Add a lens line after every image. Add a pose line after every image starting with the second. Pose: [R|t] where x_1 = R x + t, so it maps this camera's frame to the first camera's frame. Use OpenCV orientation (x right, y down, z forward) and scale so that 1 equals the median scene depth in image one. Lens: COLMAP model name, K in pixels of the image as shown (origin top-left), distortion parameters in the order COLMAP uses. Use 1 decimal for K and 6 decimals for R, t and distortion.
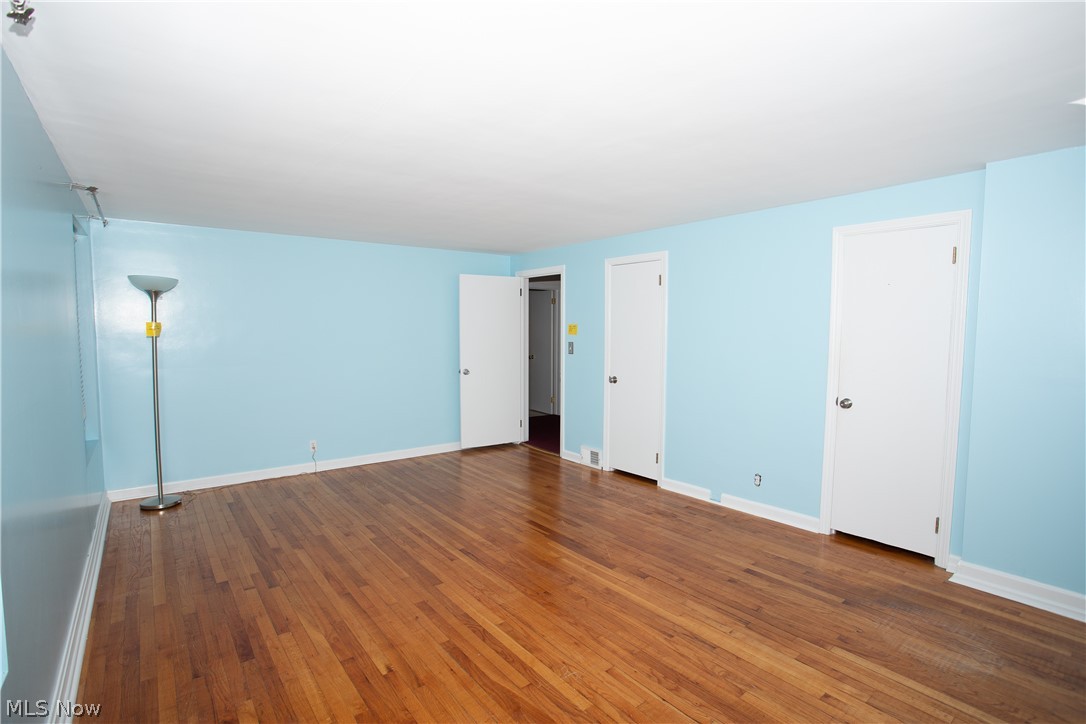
lens RADIAL K [[515.2, 0, 544.0], [0, 515.2, 327.5], [0, 0, 1]] dist [-0.000709, 0.020990]
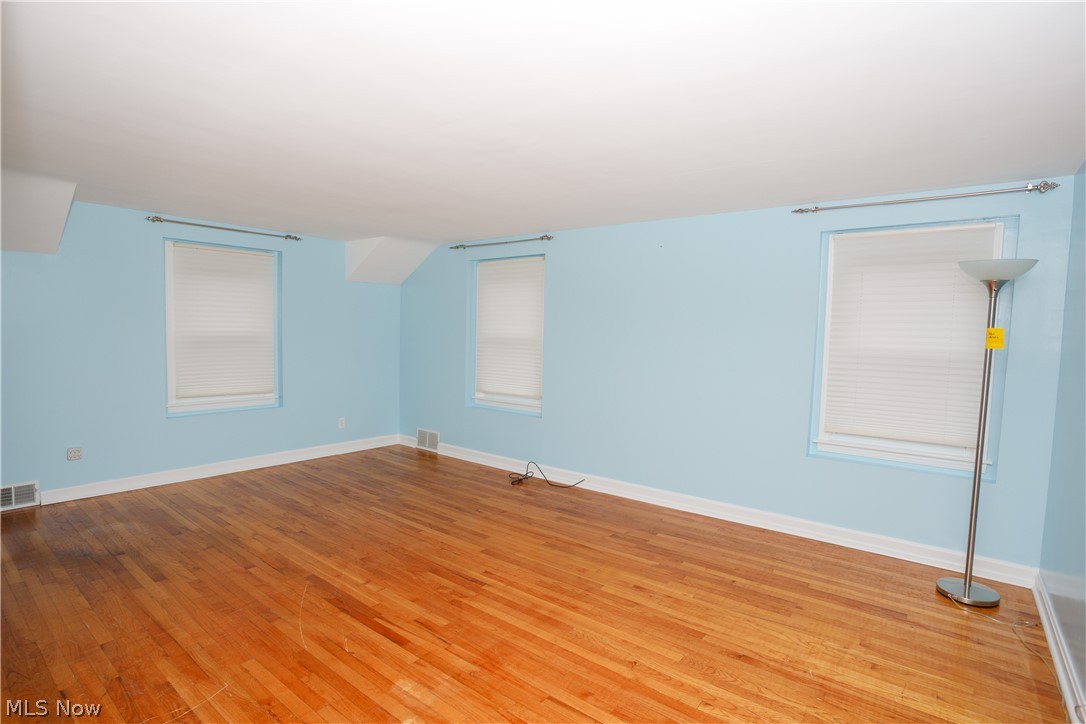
lens RADIAL K [[537.8, 0, 543.0], [0, 537.8, 362.0], [0, 0, 1]] dist [-0.001650, 0.024579]
pose [[-0.970069, 0.001118, -0.242828, -0.047524], [-0.013772, 0.998127, 0.059611, 0.006885], [0.242439, 0.061171, -0.968236, 2.366289]]
